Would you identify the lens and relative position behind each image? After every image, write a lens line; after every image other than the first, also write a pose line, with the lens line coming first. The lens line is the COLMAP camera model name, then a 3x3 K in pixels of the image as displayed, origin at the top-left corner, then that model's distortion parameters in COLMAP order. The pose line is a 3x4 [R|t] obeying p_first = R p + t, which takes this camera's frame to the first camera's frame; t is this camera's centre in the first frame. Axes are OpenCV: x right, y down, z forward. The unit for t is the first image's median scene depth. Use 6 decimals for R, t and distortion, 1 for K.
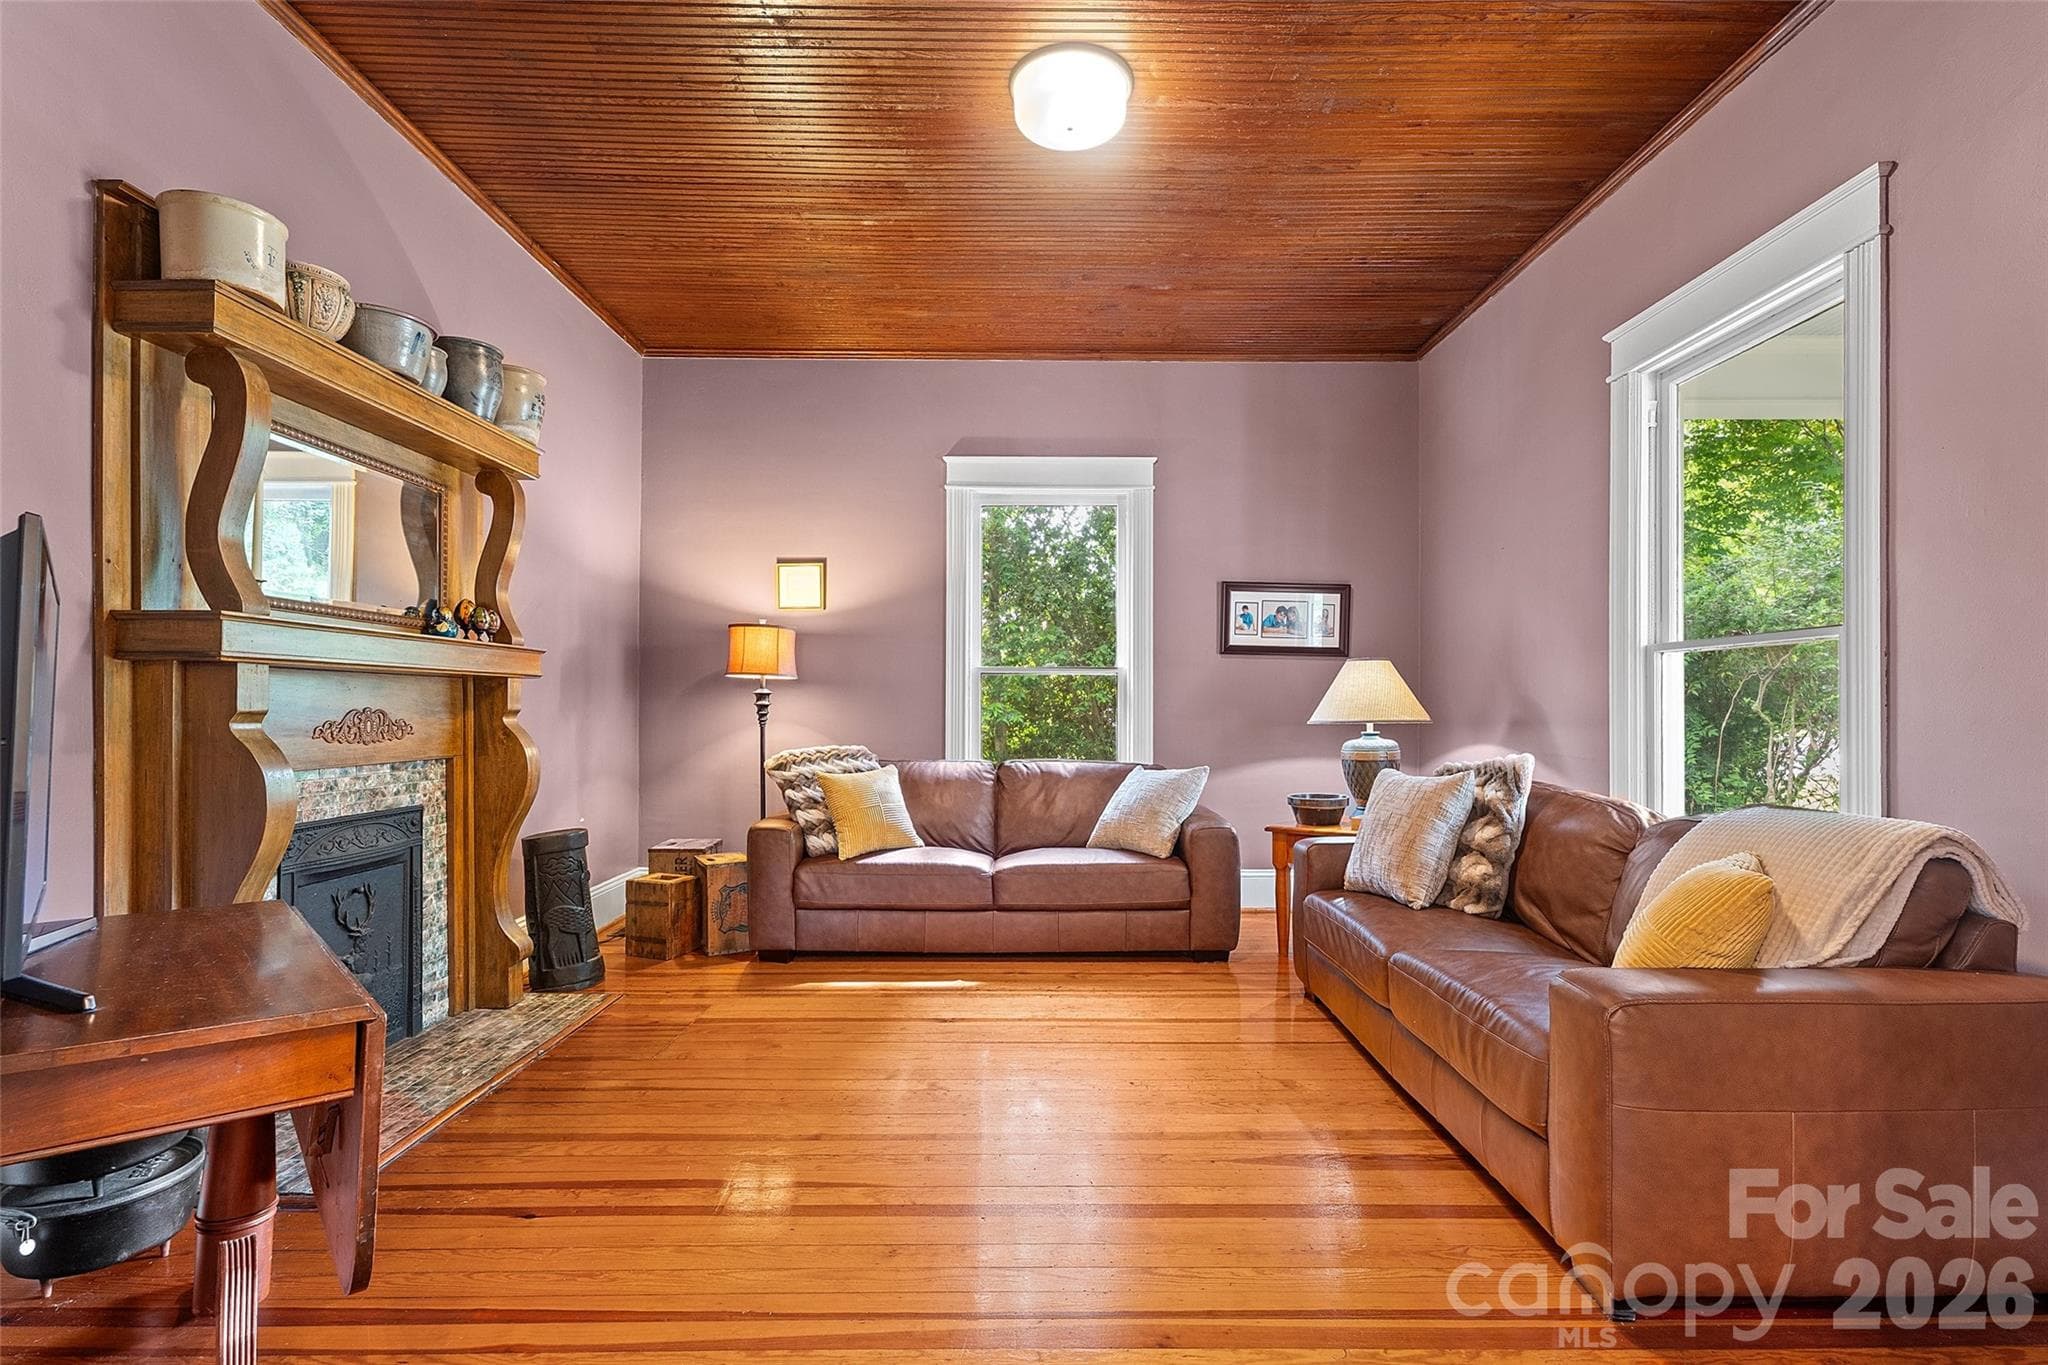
lens RADIAL K [[959.4, 0, 1032.4], [0, 959.4, 705.1], [0, 0, 1]] dist [-0.000151, -0.000324]
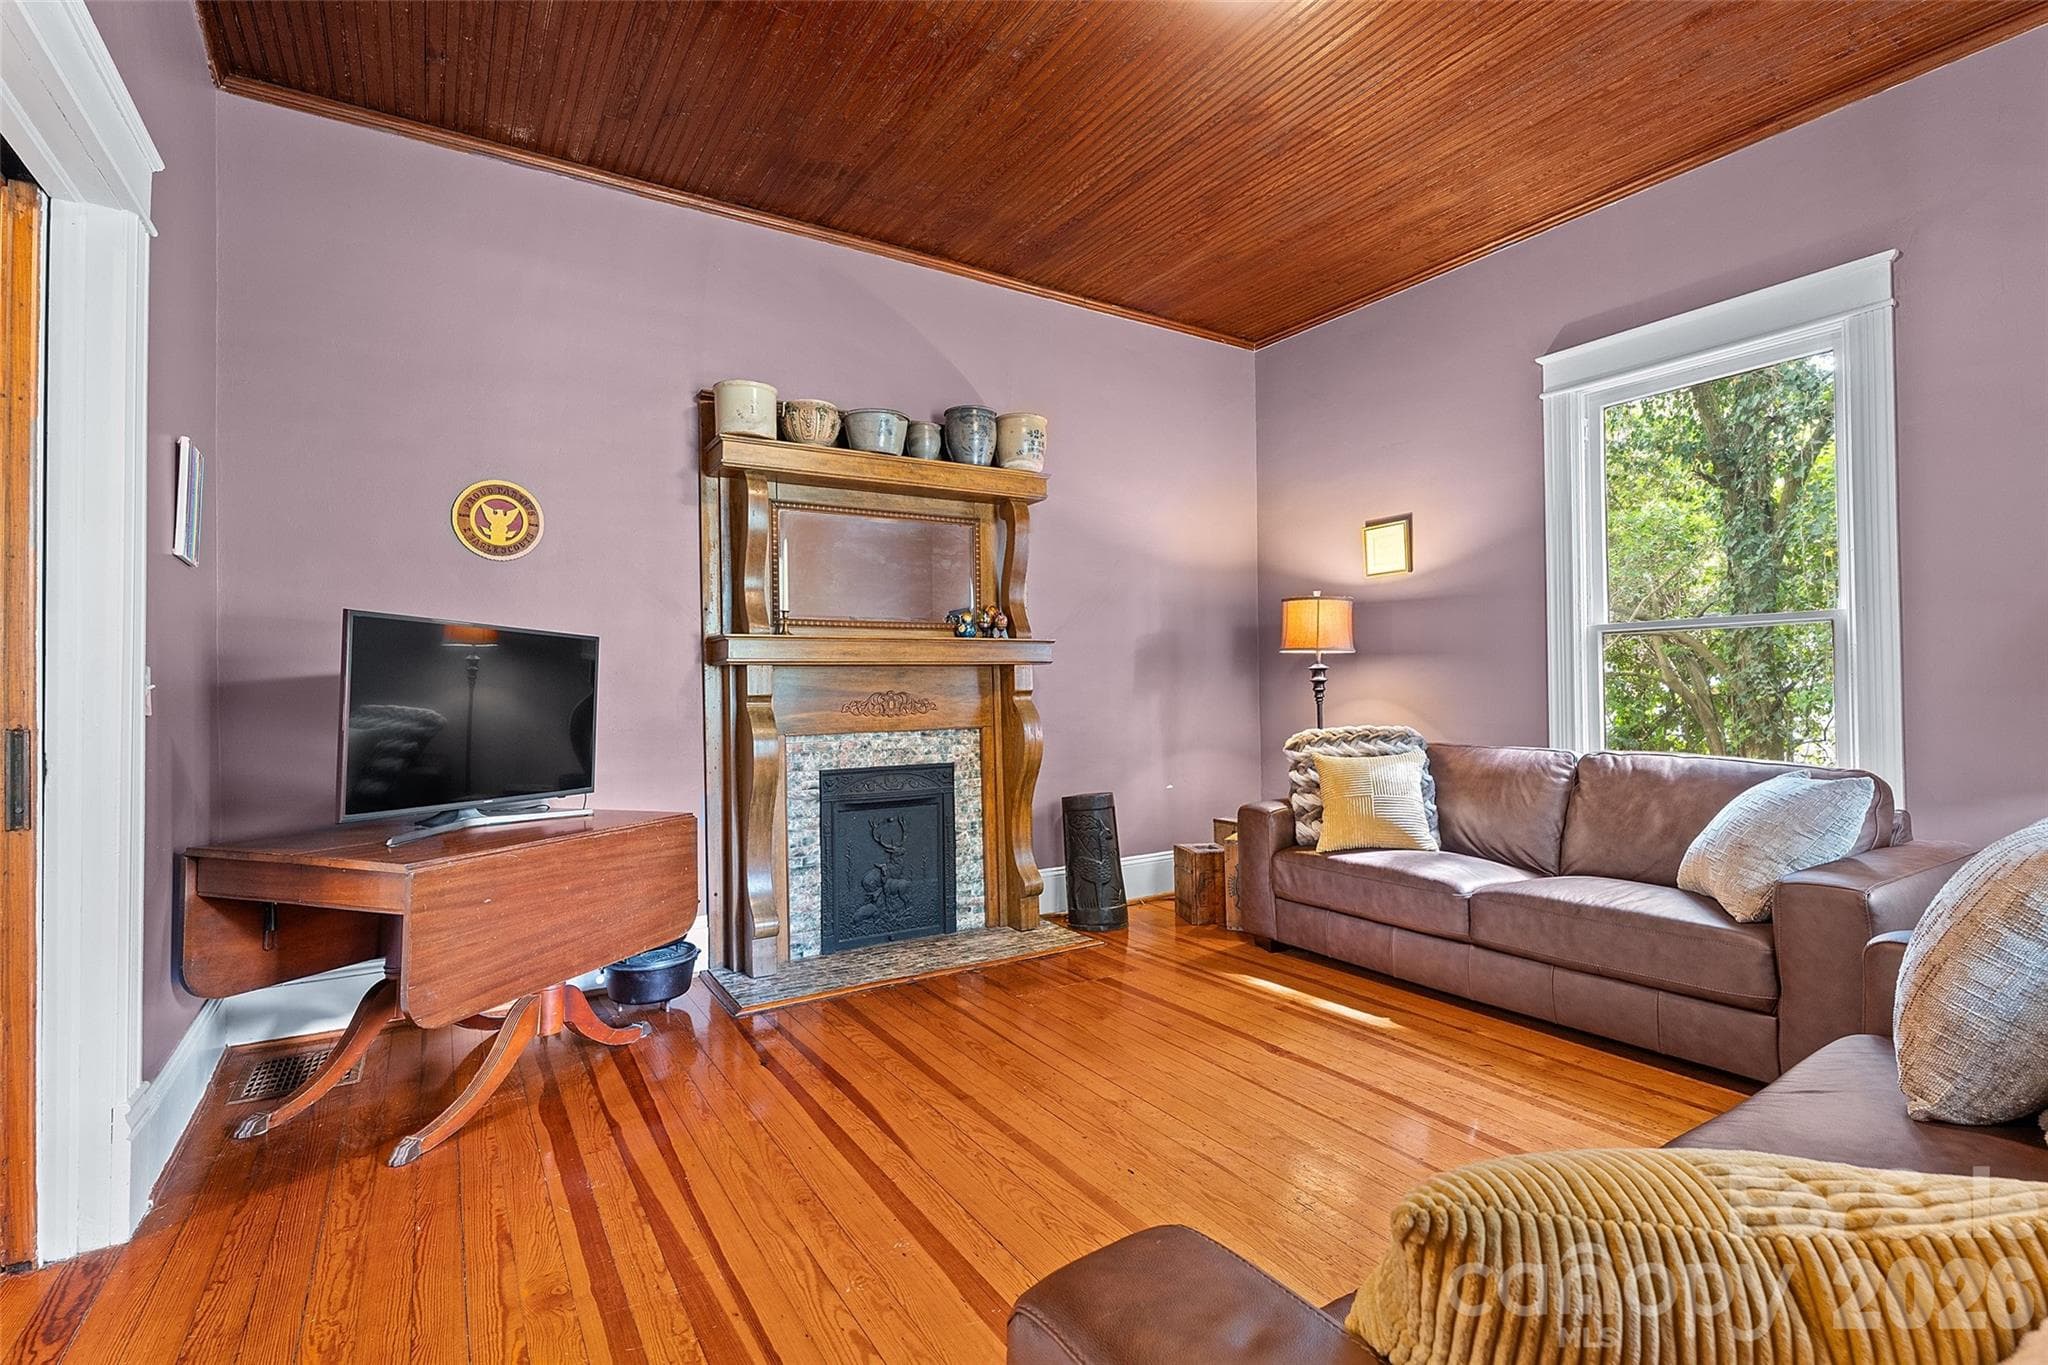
lens RADIAL K [[947.8, 0, 1056.5], [0, 947.8, 677.0], [0, 0, 1]] dist [0.001649, 0.000090]
pose [[0.537032, -0.020393, -0.843315, 0.528118], [0.019173, 0.999745, -0.011966, 0.002961], [0.843344, -0.009743, 0.537286, 0.390784]]
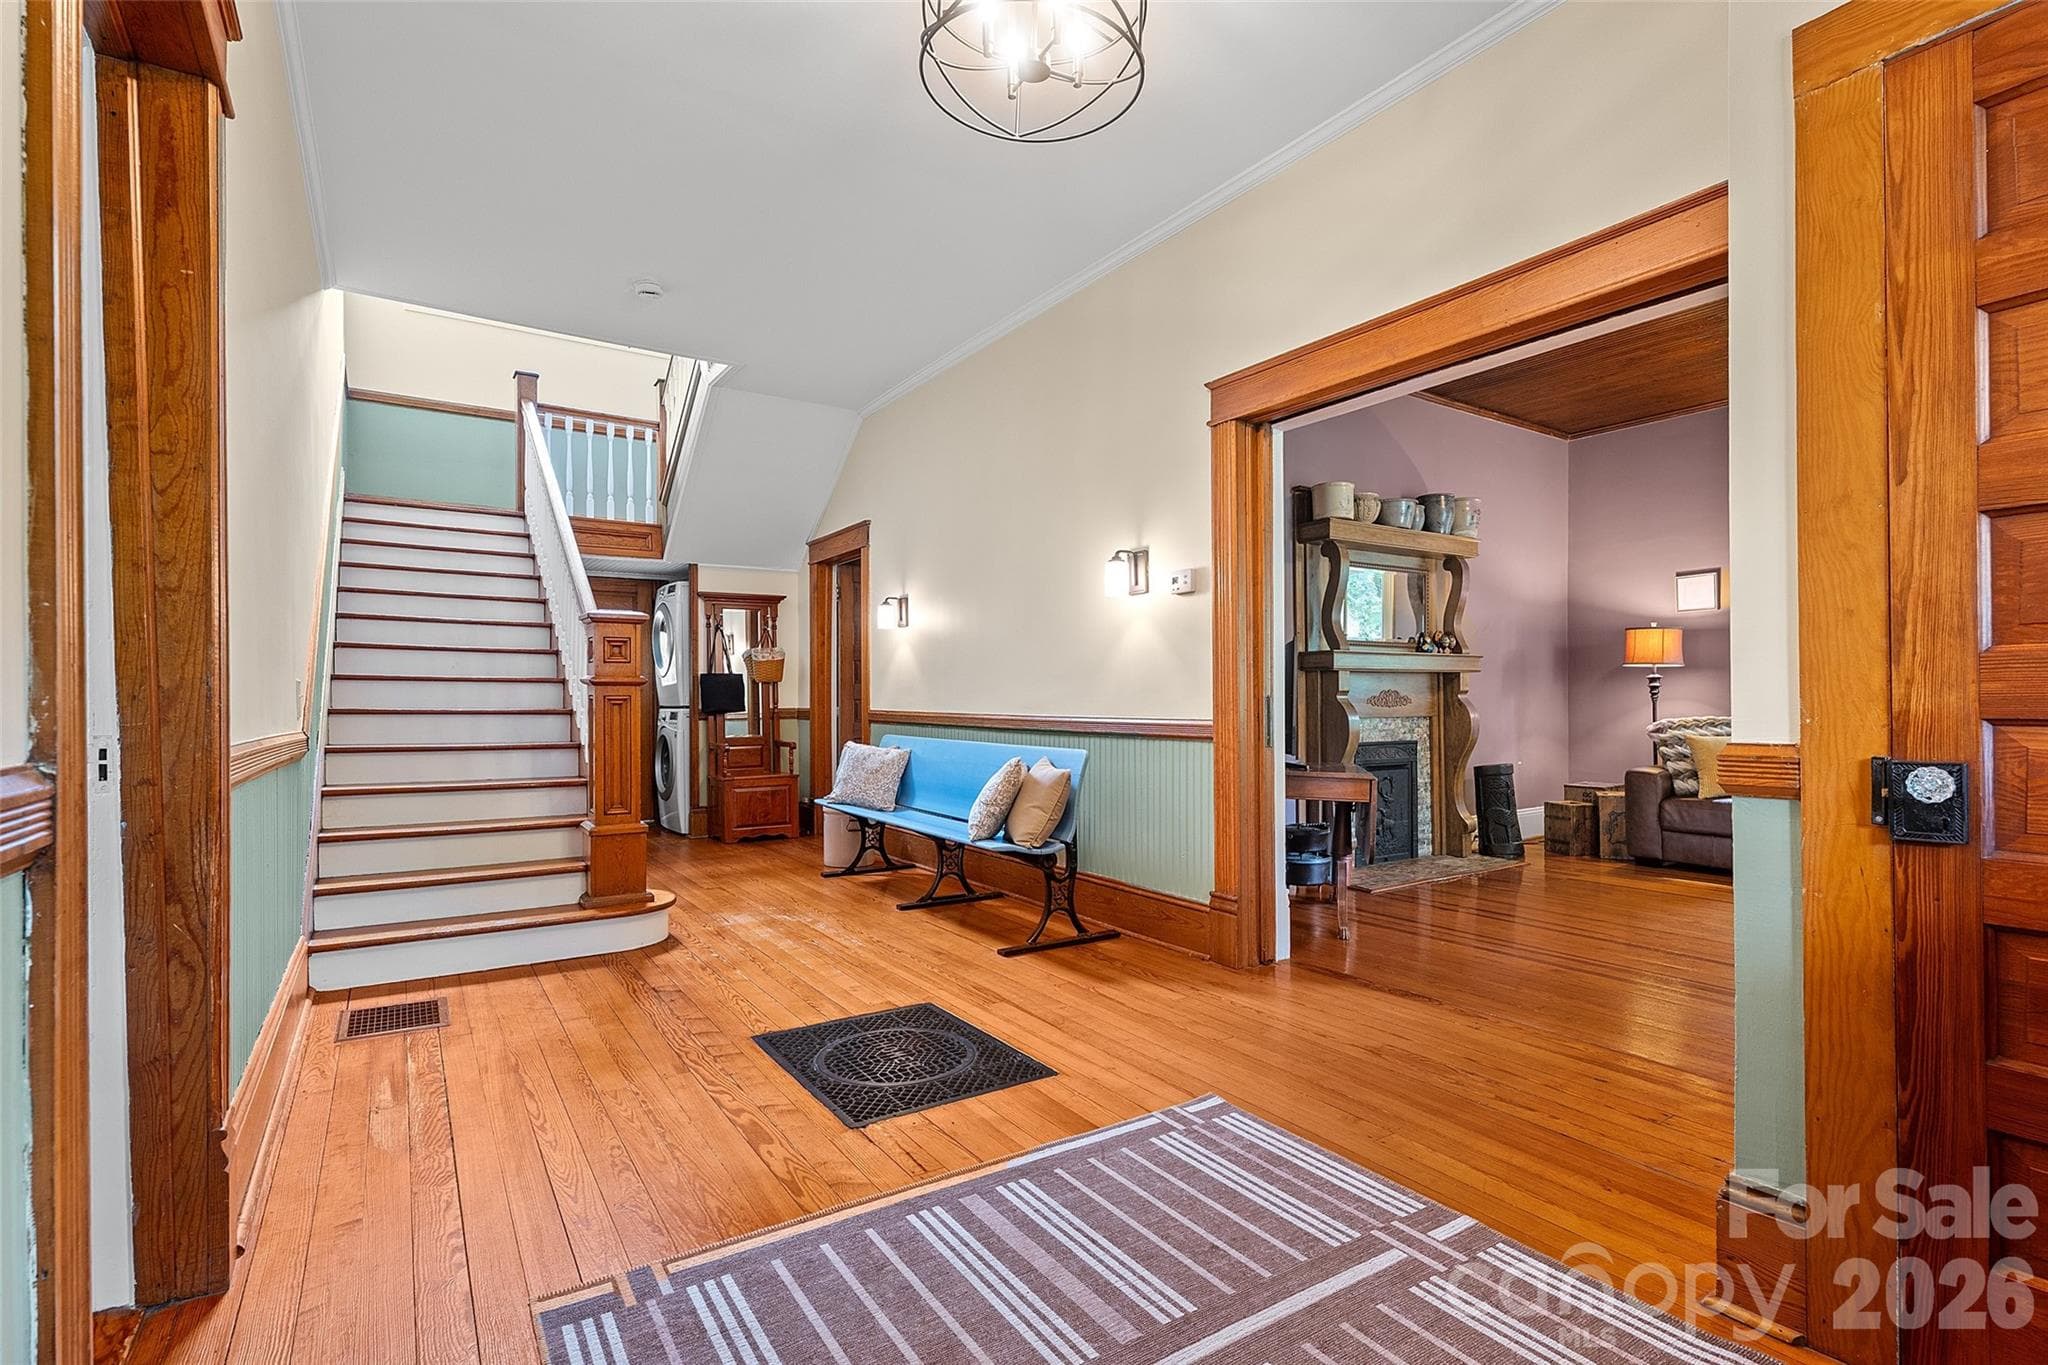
lens RADIAL K [[959.4, 0, 1032.4], [0, 959.4, 705.1], [0, 0, 1]] dist [-0.000151, -0.000324]
pose [[0.542419, -0.004511, -0.840096, 0.531124], [0.010803, 0.999940, 0.001606, 0.021080], [0.840039, -0.009947, 0.542435, -0.652094]]
